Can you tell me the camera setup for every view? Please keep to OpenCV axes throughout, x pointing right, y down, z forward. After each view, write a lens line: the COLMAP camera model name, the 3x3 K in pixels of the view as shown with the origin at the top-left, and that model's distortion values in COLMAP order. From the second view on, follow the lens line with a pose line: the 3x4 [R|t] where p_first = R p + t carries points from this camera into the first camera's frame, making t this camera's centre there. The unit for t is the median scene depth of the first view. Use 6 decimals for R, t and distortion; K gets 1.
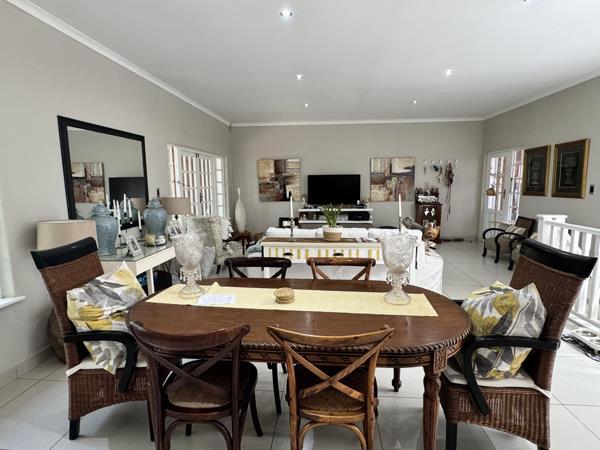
lens RADIAL K [[319.7, 0, 298.3], [0, 319.7, 225.3], [0, 0, 1]] dist [-0.003145, -0.000728]
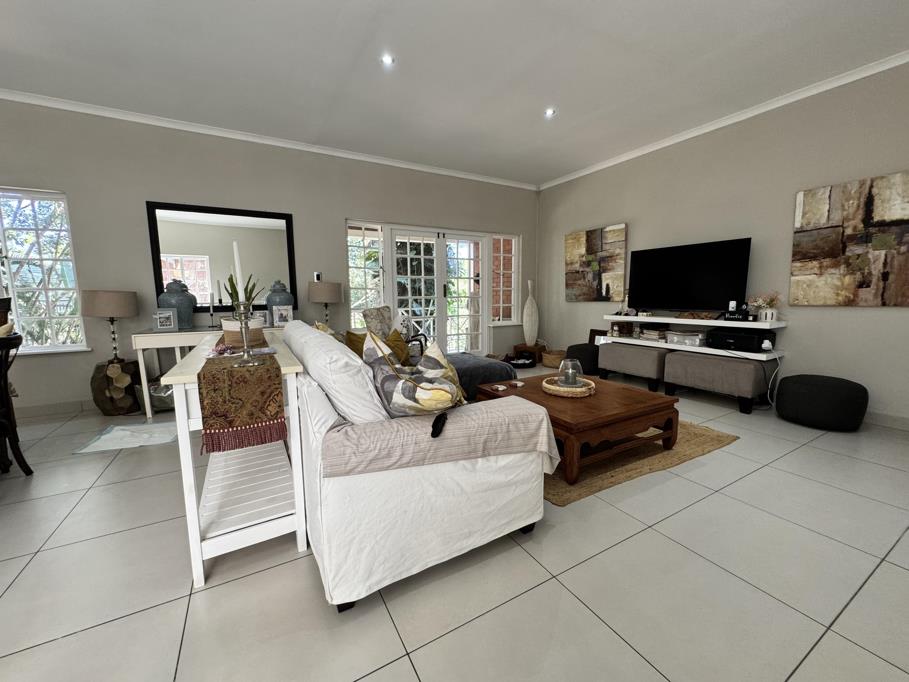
lens RADIAL K [[359.9, 0, 452.7], [0, 359.9, 343.3], [0, 0, 1]] dist [-0.005099, 0.000321]
pose [[0.574559, 0.115134, -0.810325, 0.349265], [-0.107269, 0.992109, 0.064903, -0.014132], [0.811403, 0.049632, 0.582376, 0.420312]]
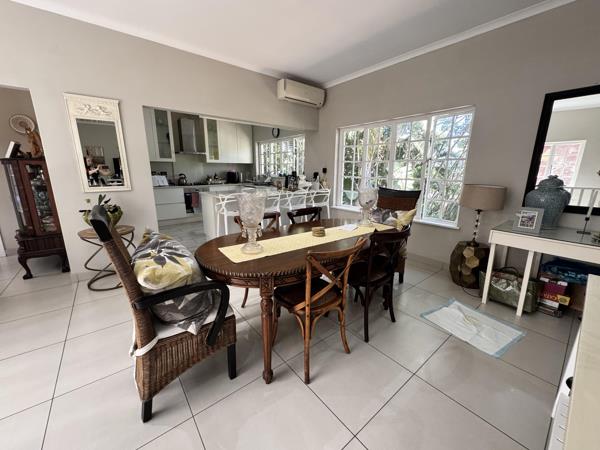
lens RADIAL K [[237.6, 0, 298.8], [0, 237.6, 225.5], [0, 0, 1]] dist [-0.005099, 0.000321]
pose [[-0.723359, 0.163909, -0.670735, 0.179533], [-0.083628, 0.943466, 0.320746, -0.037003], [0.685389, 0.288107, -0.668757, 0.393325]]
